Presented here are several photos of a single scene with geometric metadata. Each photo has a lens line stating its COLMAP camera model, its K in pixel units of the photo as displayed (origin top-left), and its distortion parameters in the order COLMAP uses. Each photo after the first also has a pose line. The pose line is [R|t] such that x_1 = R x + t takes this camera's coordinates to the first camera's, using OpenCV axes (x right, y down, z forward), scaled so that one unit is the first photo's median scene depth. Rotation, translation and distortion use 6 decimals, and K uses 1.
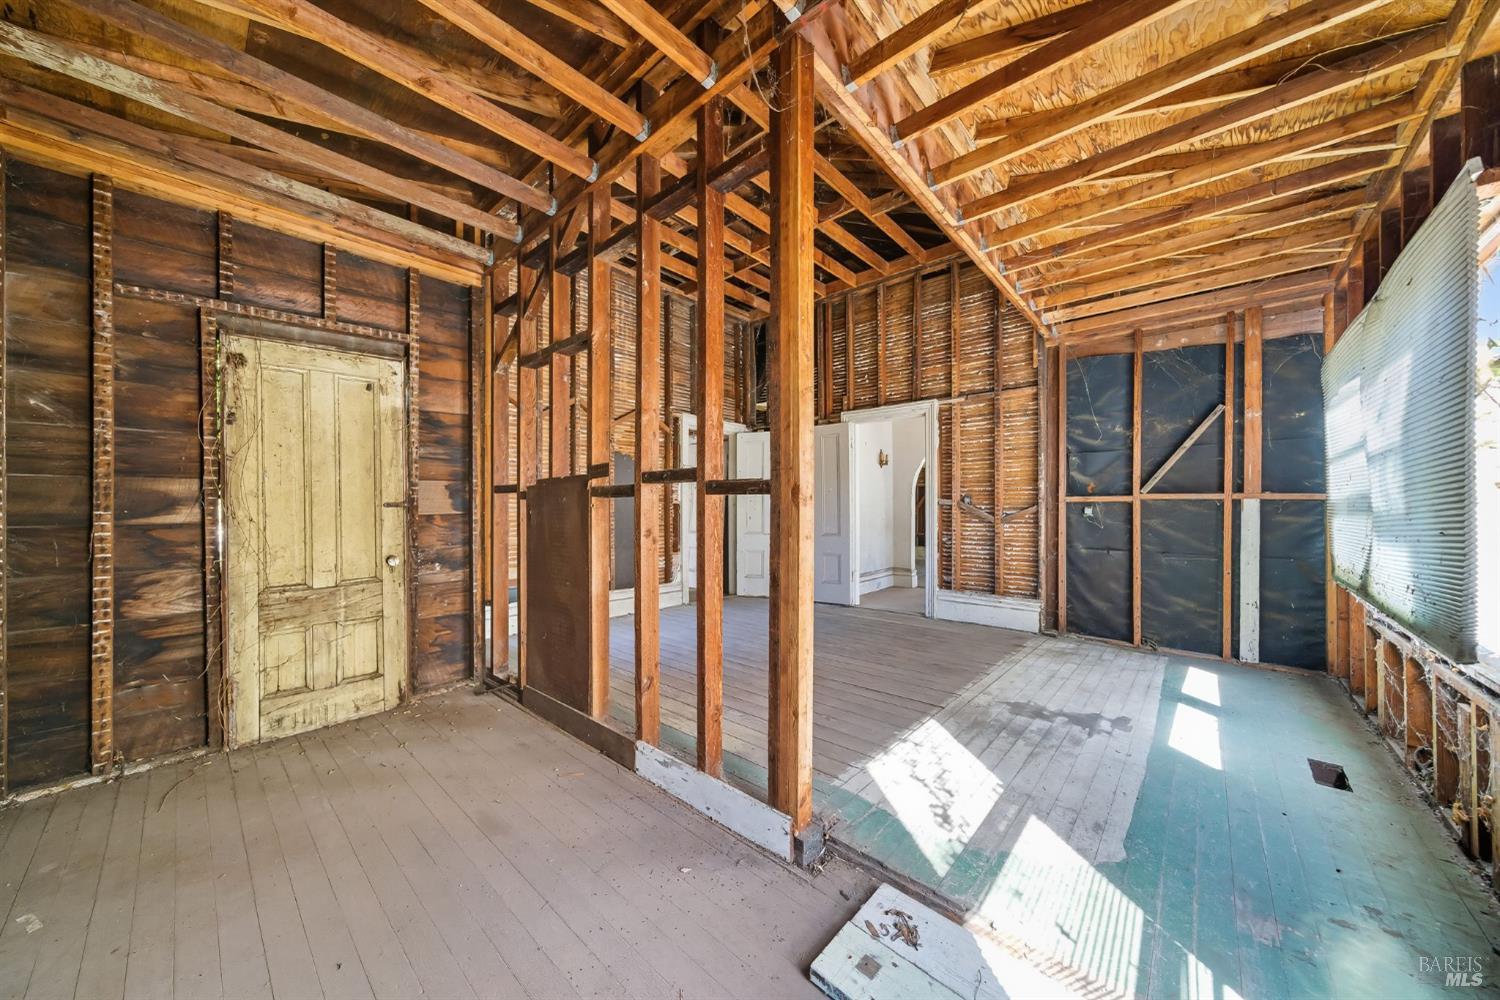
lens RADIAL K [[515.7, 0, 751.8], [0, 515.7, 510.4], [0, 0, 1]] dist [-0.000928, 0.000035]
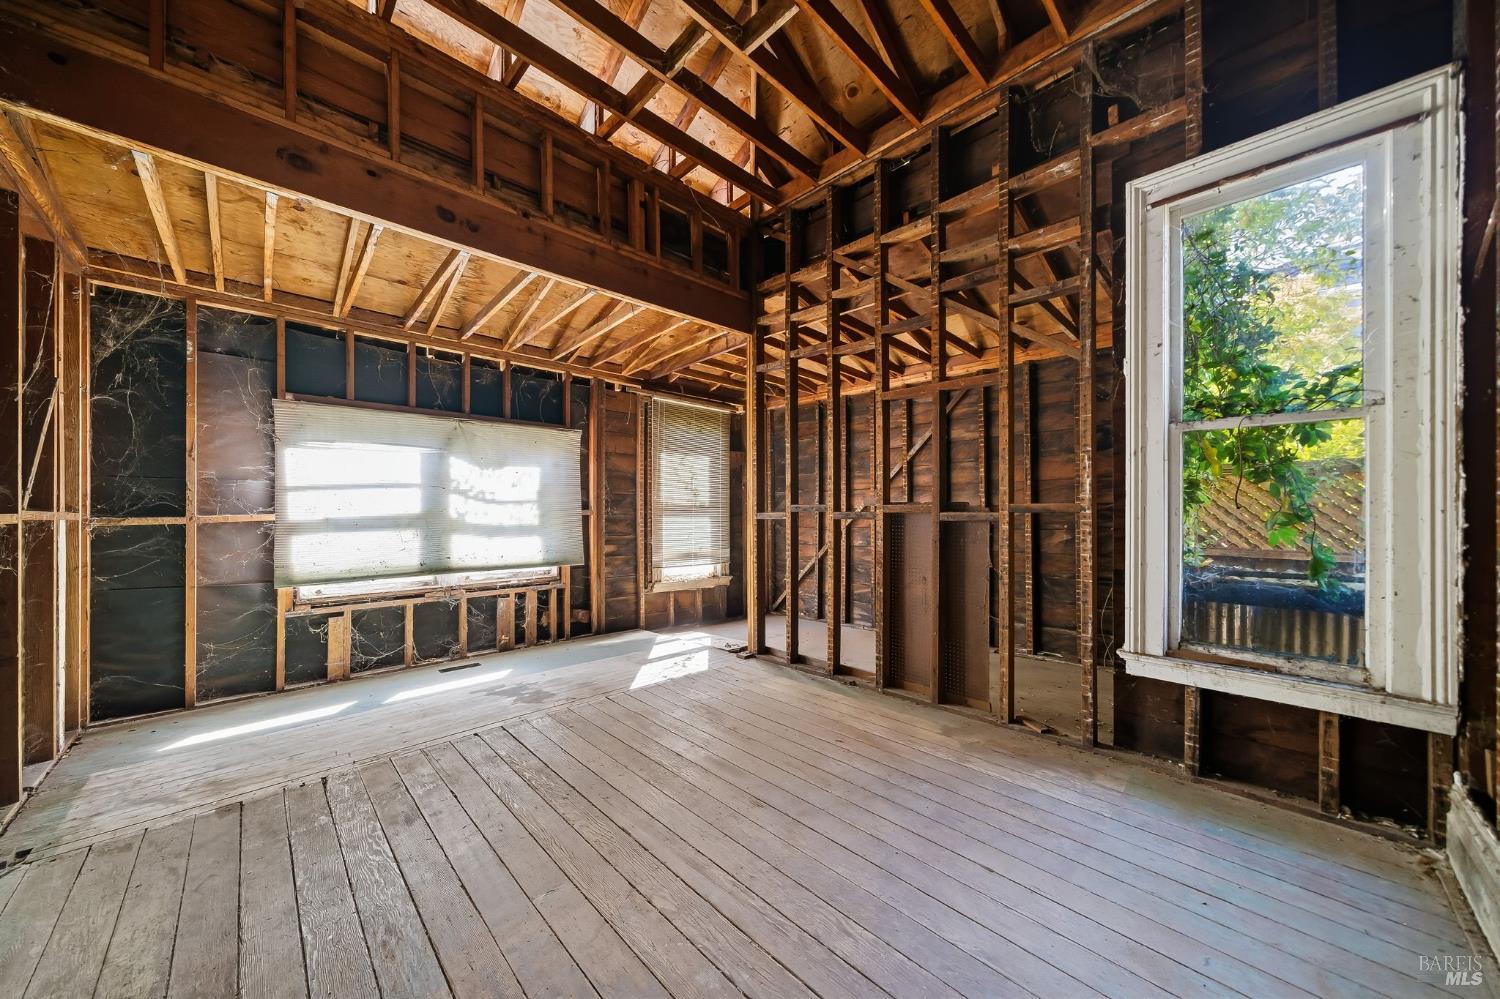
lens RADIAL K [[515.7, 0, 751.8], [0, 515.7, 509.9], [0, 0, 1]] dist [-0.000928, 0.000035]
pose [[-0.997842, 0.000130, 0.065667, -0.043945], [0.000088, 1.000000, -0.000650, -0.047885], [-0.065668, -0.000643, -0.997841, 2.299527]]
